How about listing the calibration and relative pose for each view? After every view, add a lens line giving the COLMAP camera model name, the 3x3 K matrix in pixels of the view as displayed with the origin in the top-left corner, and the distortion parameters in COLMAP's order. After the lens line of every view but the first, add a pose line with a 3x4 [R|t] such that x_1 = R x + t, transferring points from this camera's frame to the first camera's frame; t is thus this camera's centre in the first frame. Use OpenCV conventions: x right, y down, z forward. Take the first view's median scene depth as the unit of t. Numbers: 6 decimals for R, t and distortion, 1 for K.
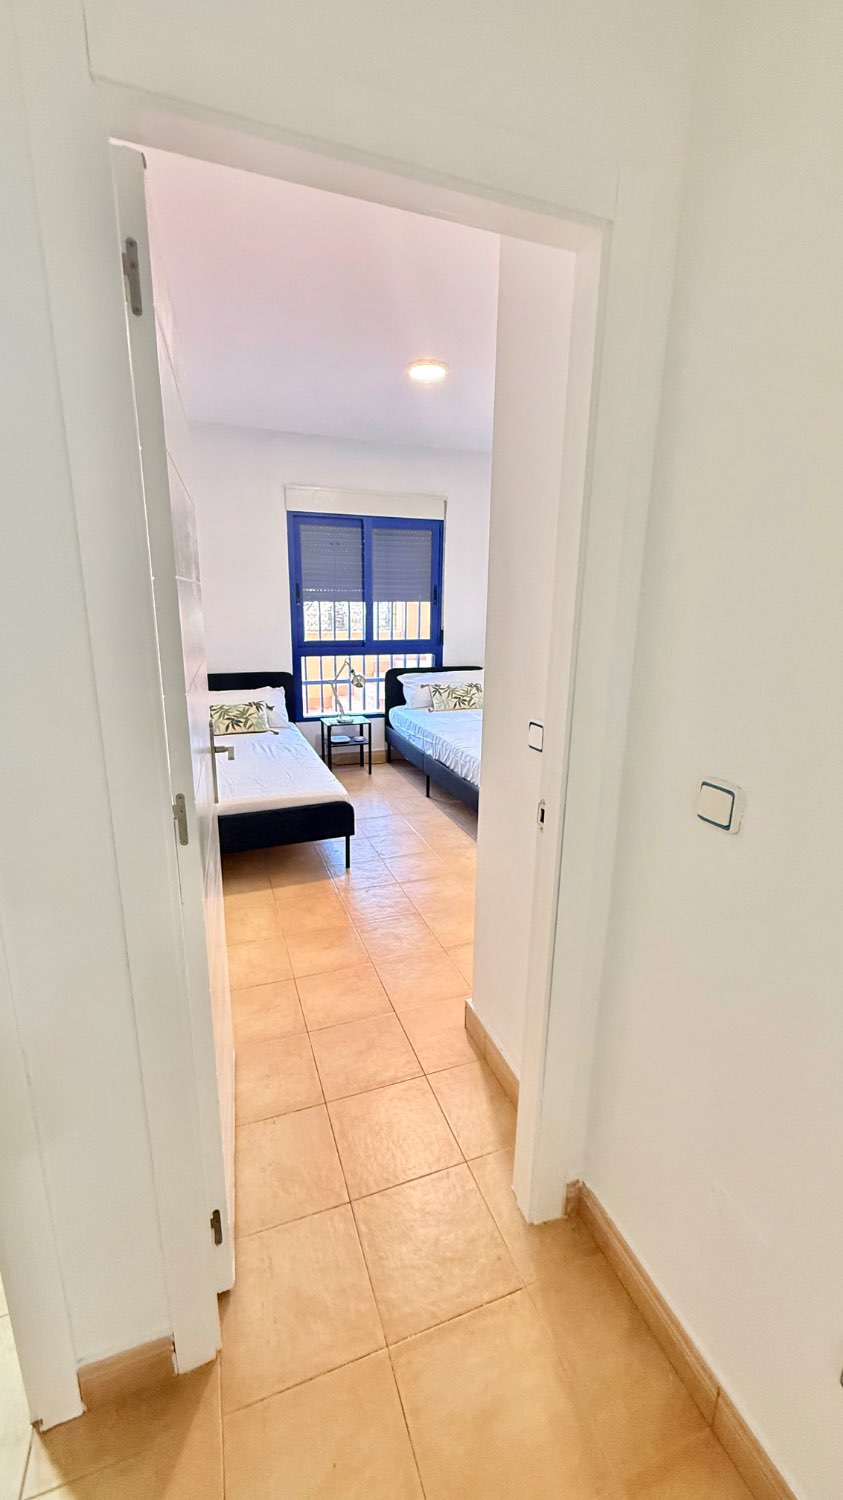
lens RADIAL K [[599.2, 0, 423.5], [0, 599.2, 744.8], [0, 0, 1]] dist [-0.000329, 0.000162]
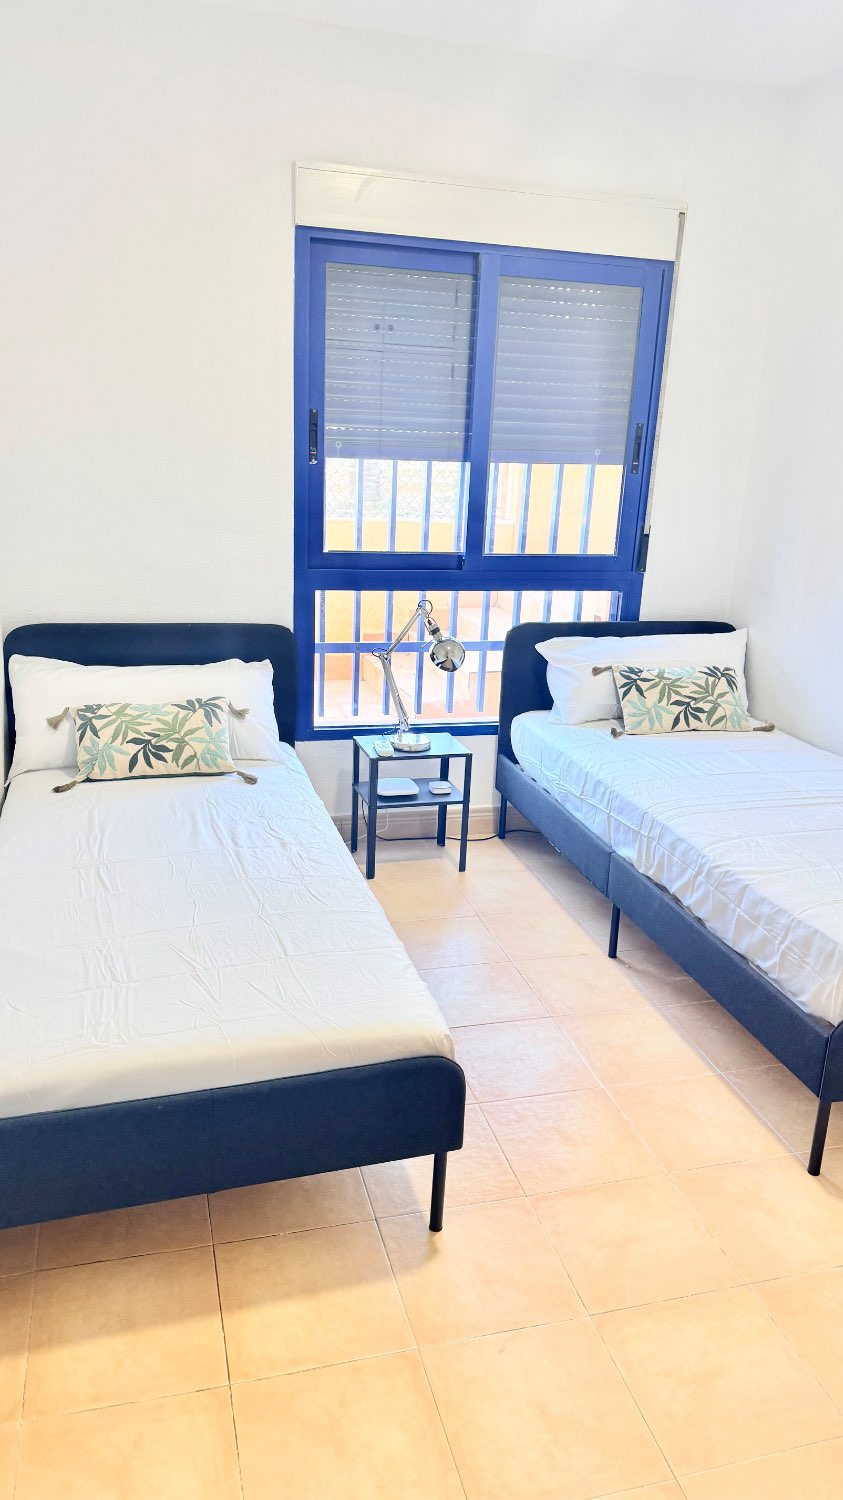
lens RADIAL K [[1049.7, 0, 419.6], [0, 1049.7, 756.3], [0, 0, 1]] dist [0.146855, -0.257358]
pose [[0.995976, 0.051926, -0.073042, -0.068787], [-0.048474, 0.997658, 0.048255, -0.068140], [0.075377, -0.044520, 0.996161, 0.254094]]
